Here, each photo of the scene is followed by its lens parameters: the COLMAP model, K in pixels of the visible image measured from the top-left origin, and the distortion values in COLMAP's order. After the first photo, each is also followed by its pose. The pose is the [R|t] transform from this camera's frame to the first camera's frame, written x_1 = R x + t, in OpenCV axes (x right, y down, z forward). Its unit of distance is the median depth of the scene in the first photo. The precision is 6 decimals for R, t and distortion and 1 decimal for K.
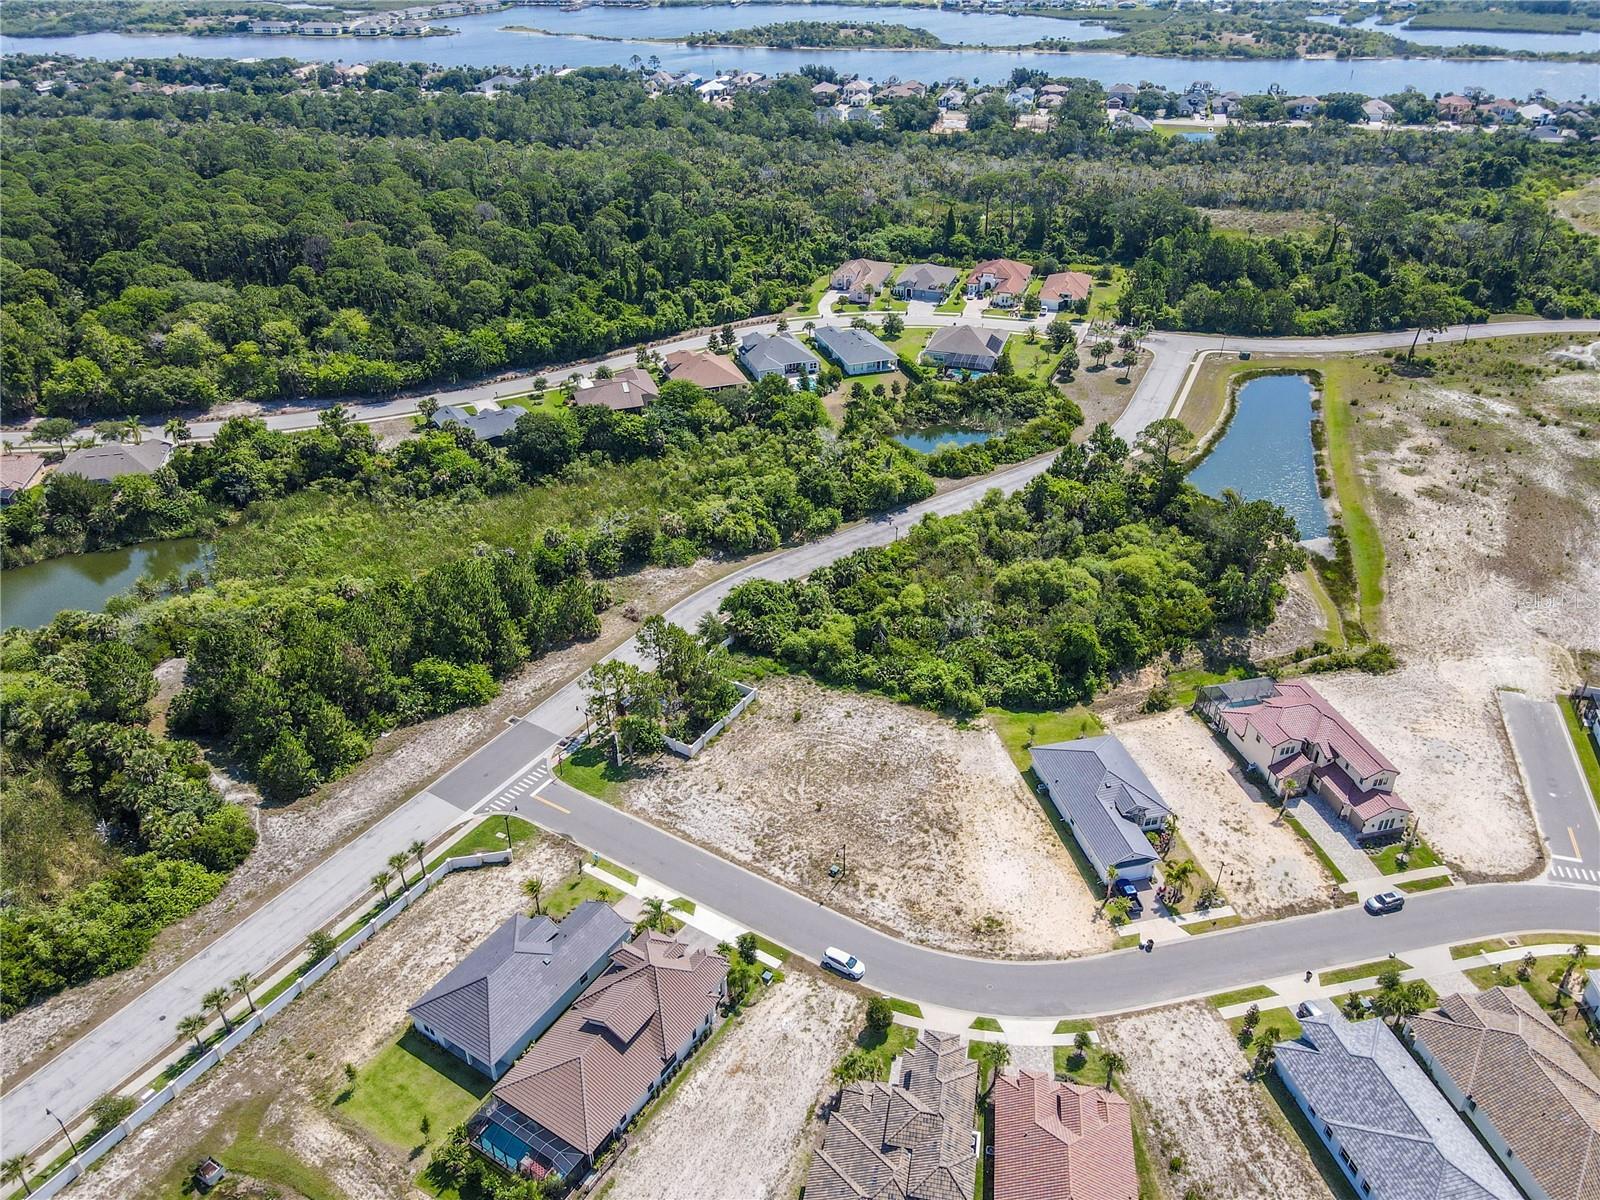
lens RADIAL K [[1185.6, 0, 797.7], [0, 1185.6, 573.7], [0, 0, 1]] dist [-0.011667, 0.050670]
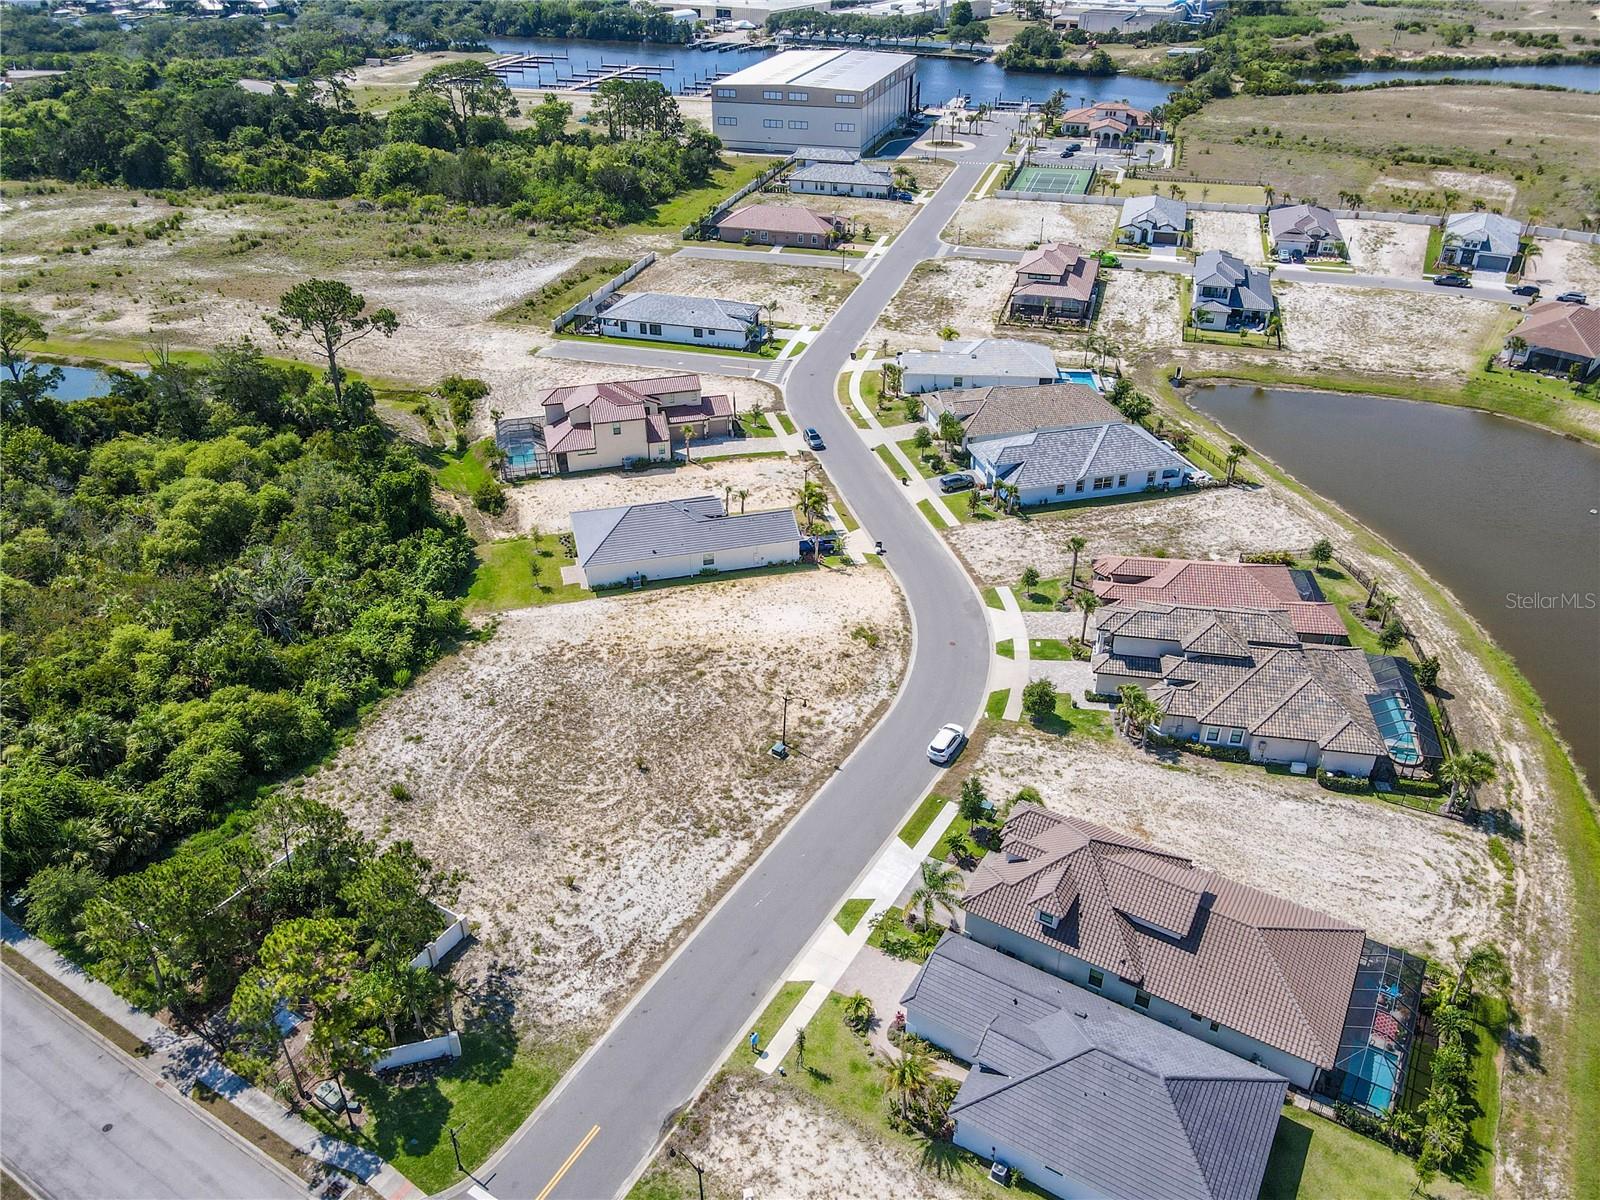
lens RADIAL K [[1185.6, 0, 797.7], [0, 1185.6, 573.7], [0, 0, 1]] dist [-0.011667, 0.050670]
pose [[-0.028621, -0.501047, 0.864947, -0.411526], [0.508146, 0.737859, 0.444242, -0.103170], [-0.860795, 0.452234, 0.233487, 0.617616]]
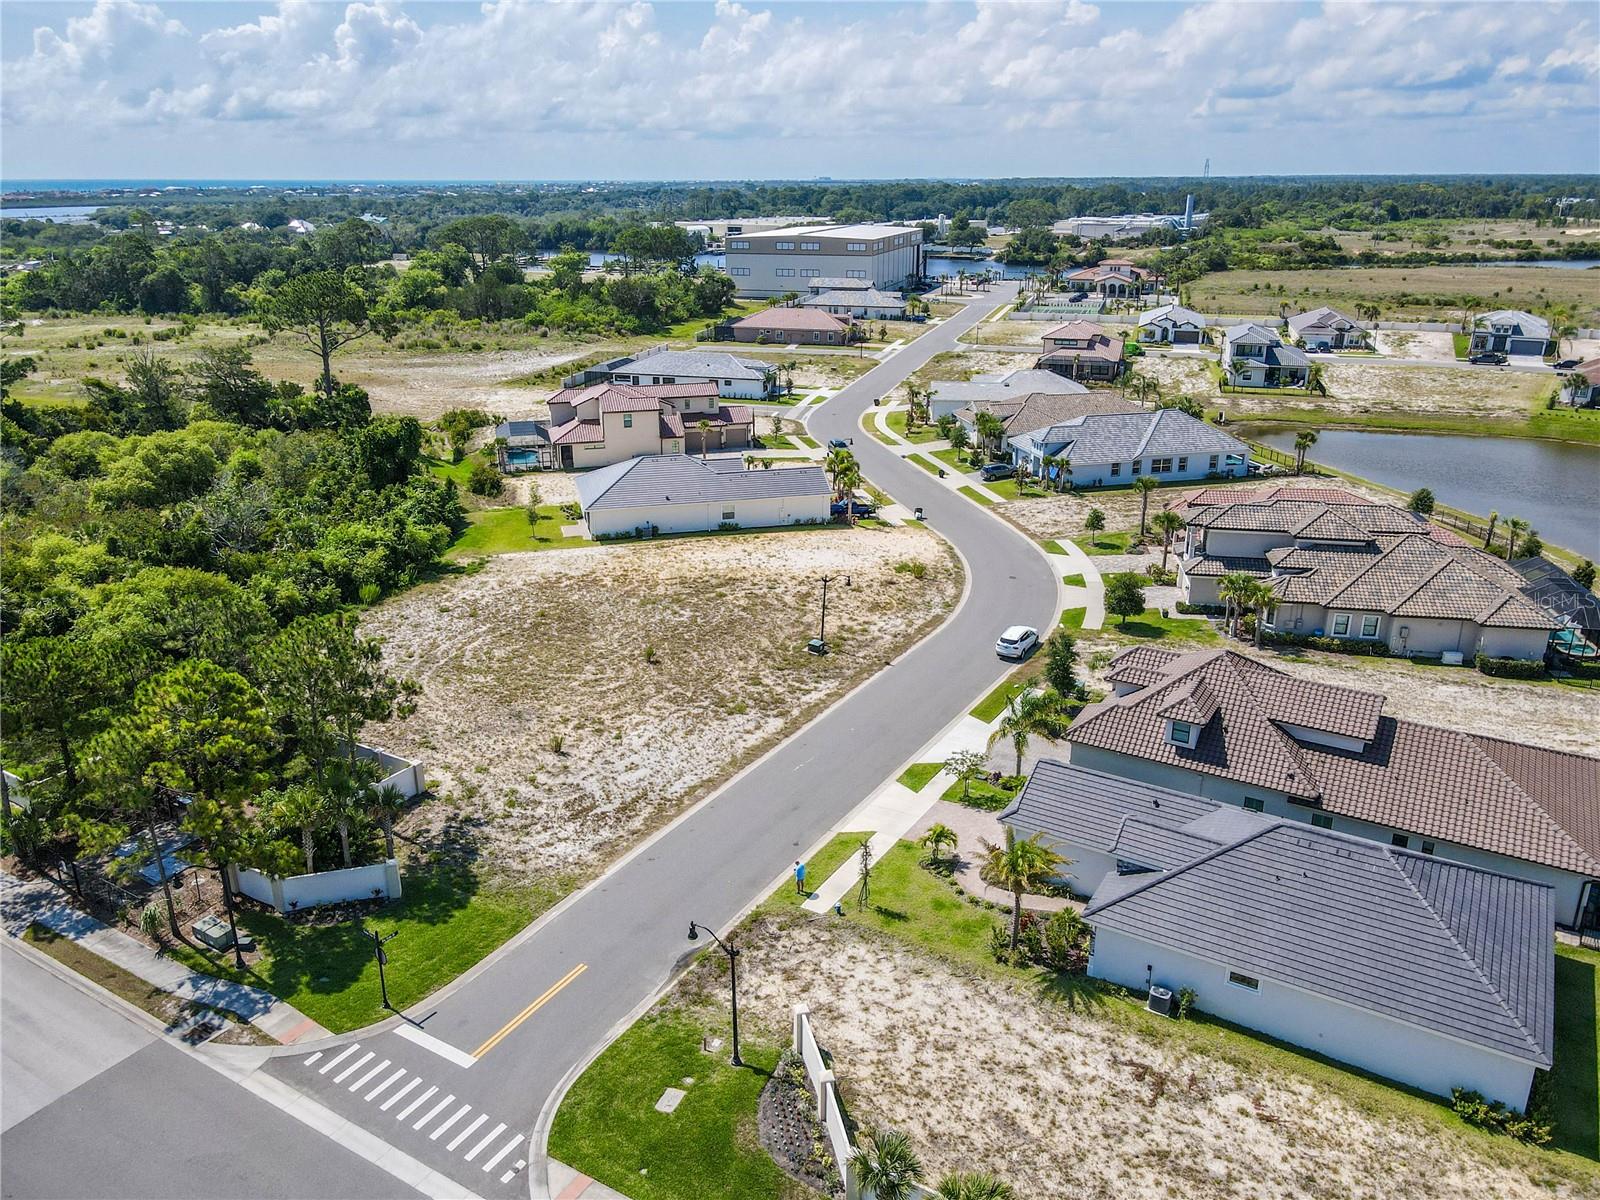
lens RADIAL K [[1185.6, 0, 797.7], [0, 1185.6, 573.7], [0, 0, 1]] dist [-0.011667, 0.050670]
pose [[-0.027348, -0.309175, 0.950612, -0.400226], [0.506748, 0.815430, 0.279787, 0.043851], [-0.861661, 0.489372, 0.134373, 0.722265]]
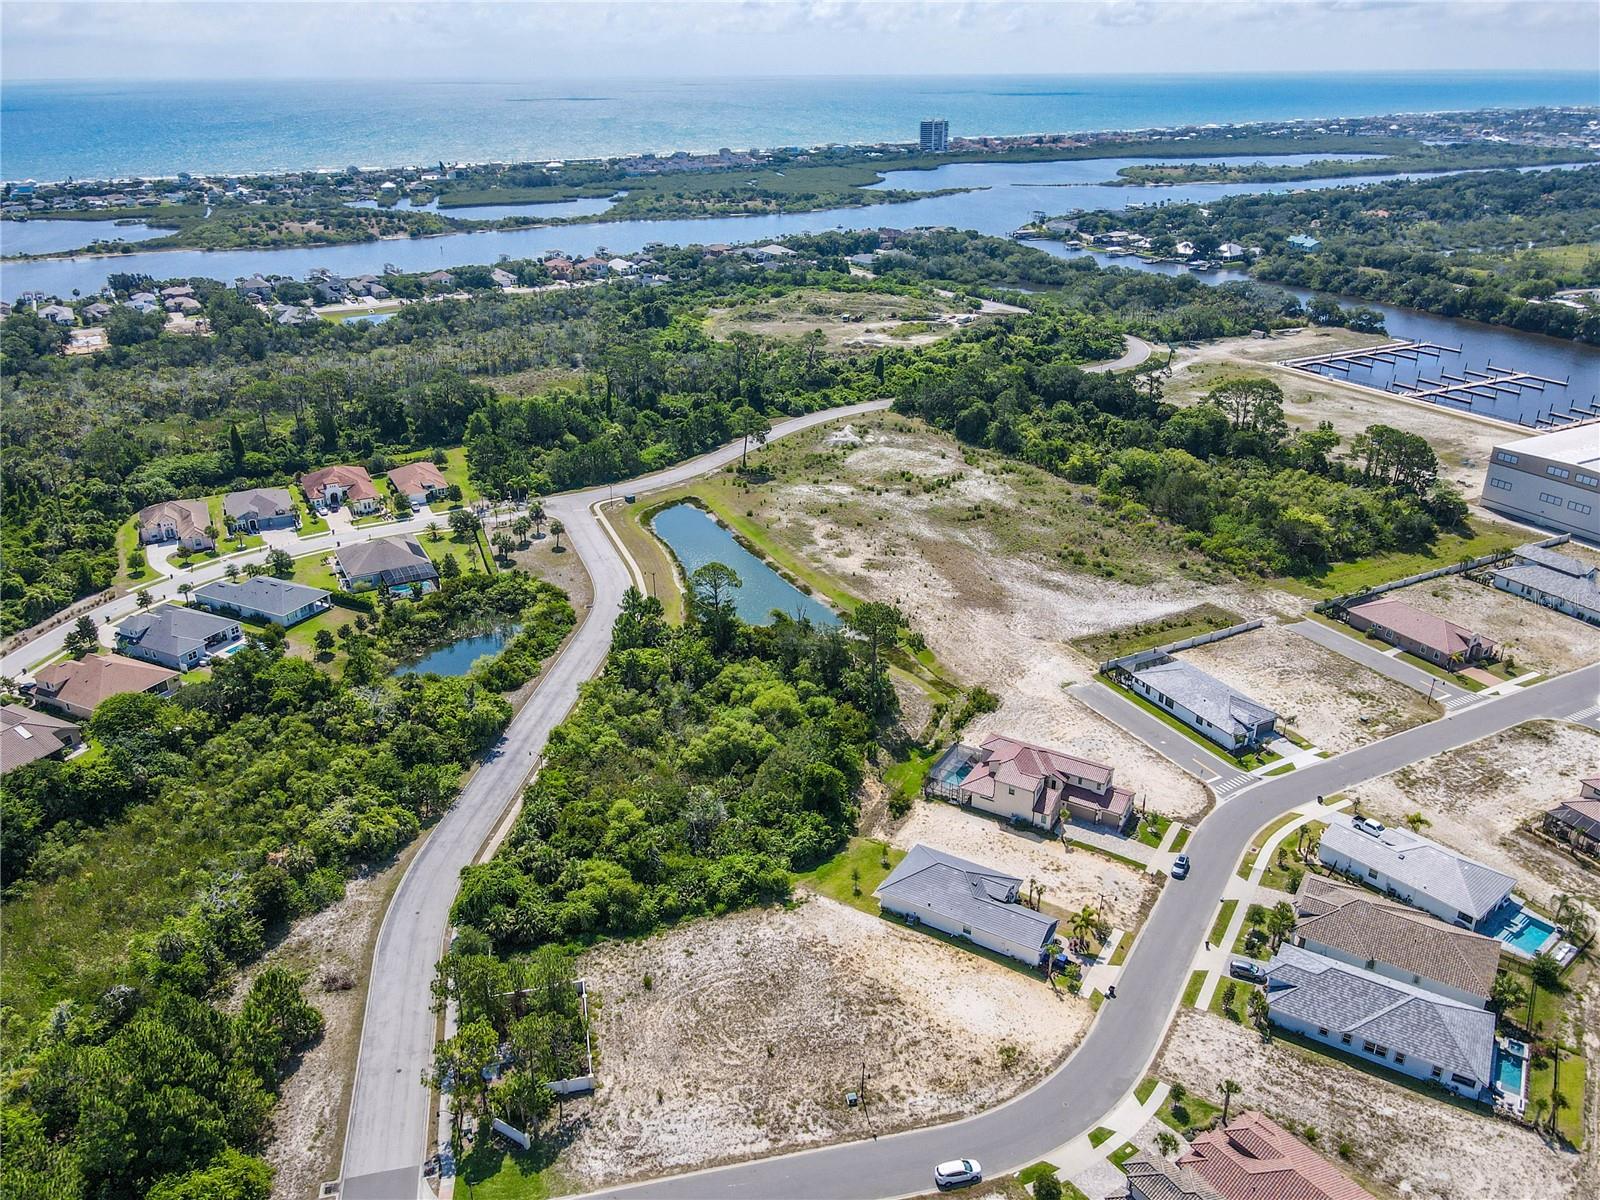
lens RADIAL K [[1185.6, 0, 797.7], [0, 1185.6, 573.7], [0, 0, 1]] dist [-0.011667, 0.050670]
pose [[0.703199, -0.273541, 0.656267, -0.388365], [0.358643, 0.933462, 0.004789, -0.118120], [-0.613911, 0.231998, 0.754514, 0.187863]]
